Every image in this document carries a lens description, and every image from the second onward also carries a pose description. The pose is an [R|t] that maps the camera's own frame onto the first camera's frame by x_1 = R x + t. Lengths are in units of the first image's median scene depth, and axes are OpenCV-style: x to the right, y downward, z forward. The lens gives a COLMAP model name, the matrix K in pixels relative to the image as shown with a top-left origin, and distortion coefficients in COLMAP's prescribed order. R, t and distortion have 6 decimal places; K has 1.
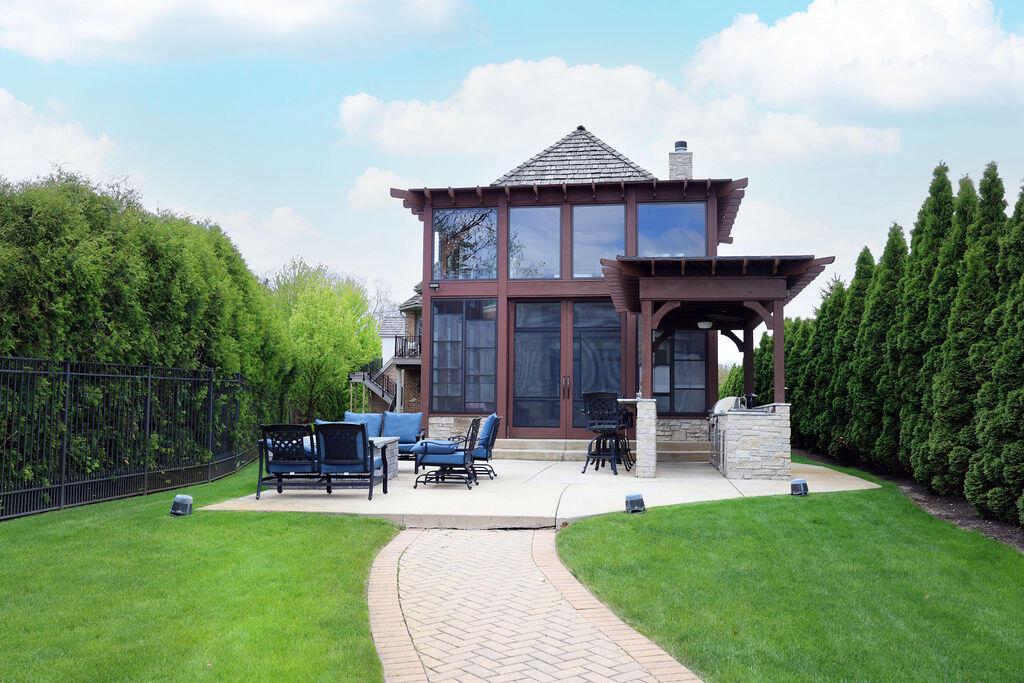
lens RADIAL K [[940.5, 0, 511.6], [0, 940.5, 341.2], [0, 0, 1]] dist [0.003452, 0.000000]
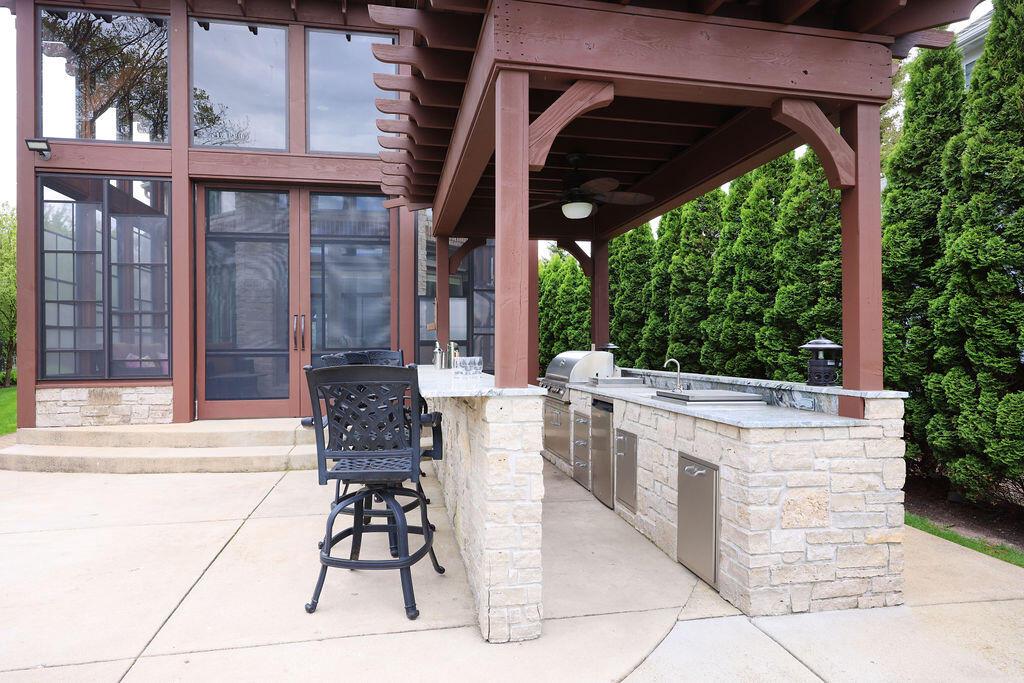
lens RADIAL K [[635.3, 0, 509.6], [0, 635.3, 339.9], [0, 0, 1]] dist [0.001509, 0.000003]
pose [[0.944200, -0.011145, 0.329183, 0.054375], [-0.013747, 0.997223, 0.073191, 0.022688], [-0.329085, -0.073632, 0.941425, 0.603747]]
